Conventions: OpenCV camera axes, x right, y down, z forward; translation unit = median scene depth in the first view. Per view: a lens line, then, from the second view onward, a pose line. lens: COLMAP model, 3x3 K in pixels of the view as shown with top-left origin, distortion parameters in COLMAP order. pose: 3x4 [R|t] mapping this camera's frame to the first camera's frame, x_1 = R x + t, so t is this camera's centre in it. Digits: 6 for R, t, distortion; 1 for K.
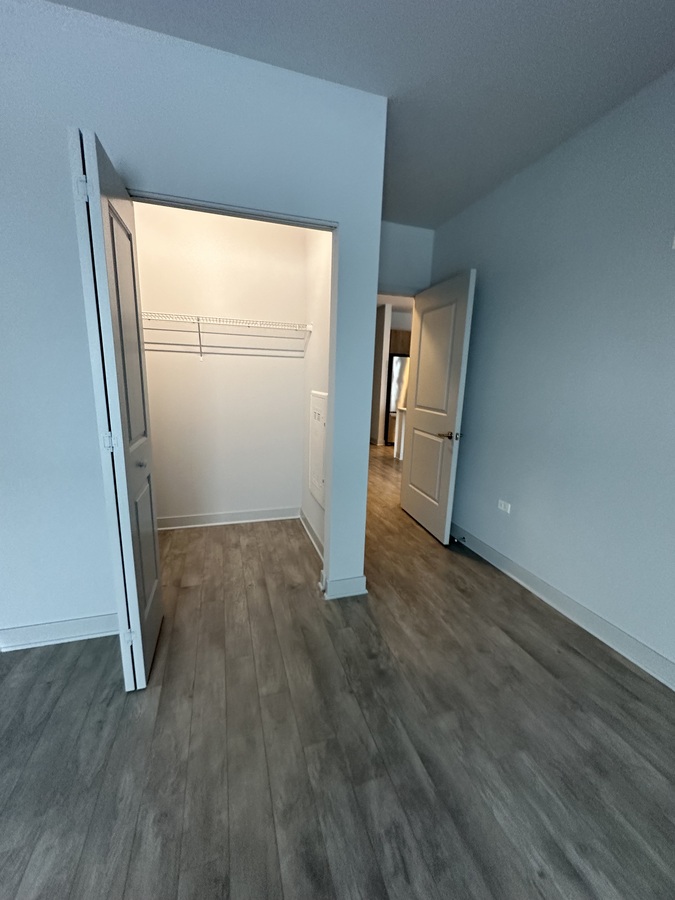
lens RADIAL K [[358.2, 0, 339.2], [0, 358.2, 450.5], [0, 0, 1]] dist [-0.003470, 0.000936]
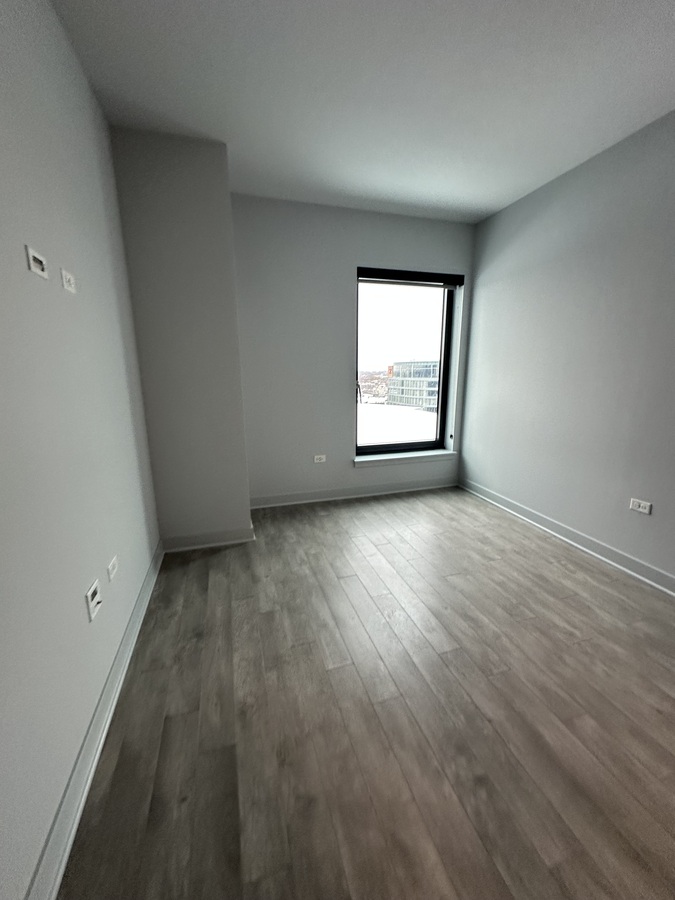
lens RADIAL K [[358.2, 0, 339.1], [0, 358.2, 445.6], [0, 0, 1]] dist [-0.003470, 0.000936]
pose [[-0.999657, -0.025670, 0.005242, 0.289061], [-0.021457, 0.916957, 0.398408, -0.199937], [-0.015034, 0.398158, -0.917193, 1.063183]]
